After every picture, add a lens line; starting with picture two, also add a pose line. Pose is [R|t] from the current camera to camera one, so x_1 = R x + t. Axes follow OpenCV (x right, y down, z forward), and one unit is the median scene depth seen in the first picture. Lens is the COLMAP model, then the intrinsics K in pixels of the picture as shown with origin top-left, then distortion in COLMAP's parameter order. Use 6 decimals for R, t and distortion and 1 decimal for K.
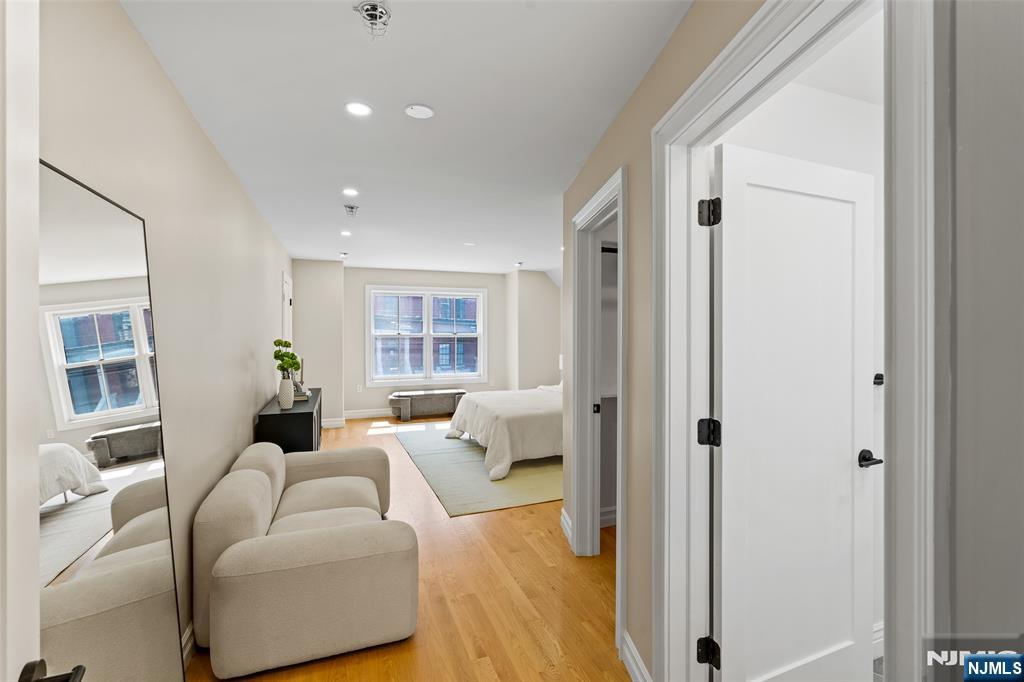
lens RADIAL K [[469.0, 0, 523.6], [0, 469.0, 345.9], [0, 0, 1]] dist [-0.000173, 0.000191]
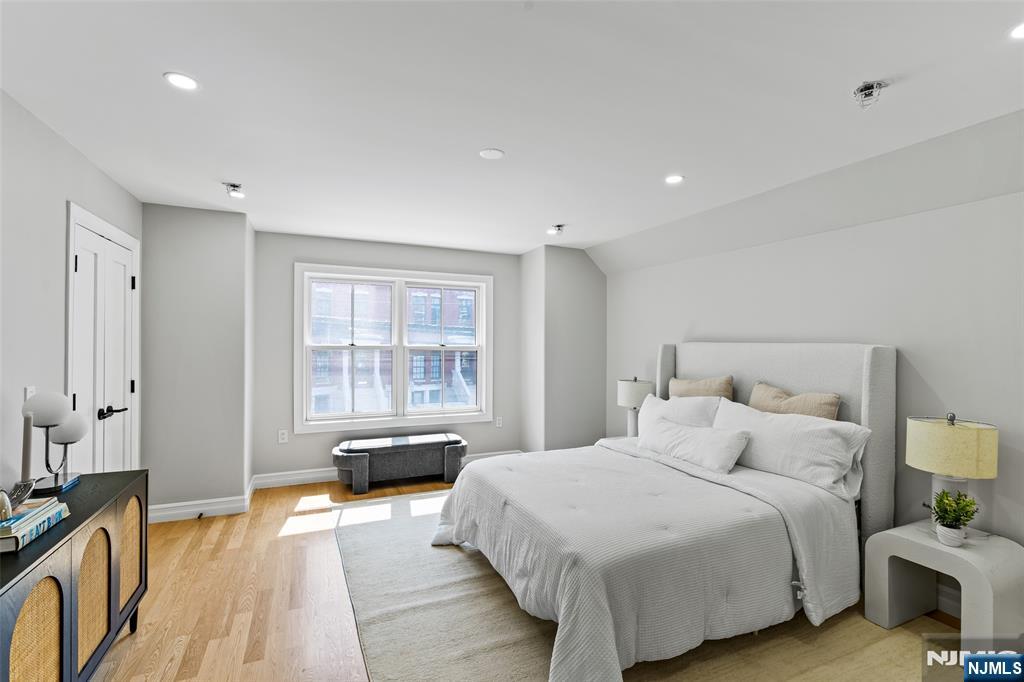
lens RADIAL K [[469.0, 0, 523.6], [0, 469.0, 345.9], [0, 0, 1]] dist [-0.000173, 0.000191]
pose [[0.998442, 0.006813, 0.055381, -0.079027], [-0.005510, 0.999705, -0.023641, -0.011551], [-0.055525, 0.023299, 0.998185, 0.390808]]
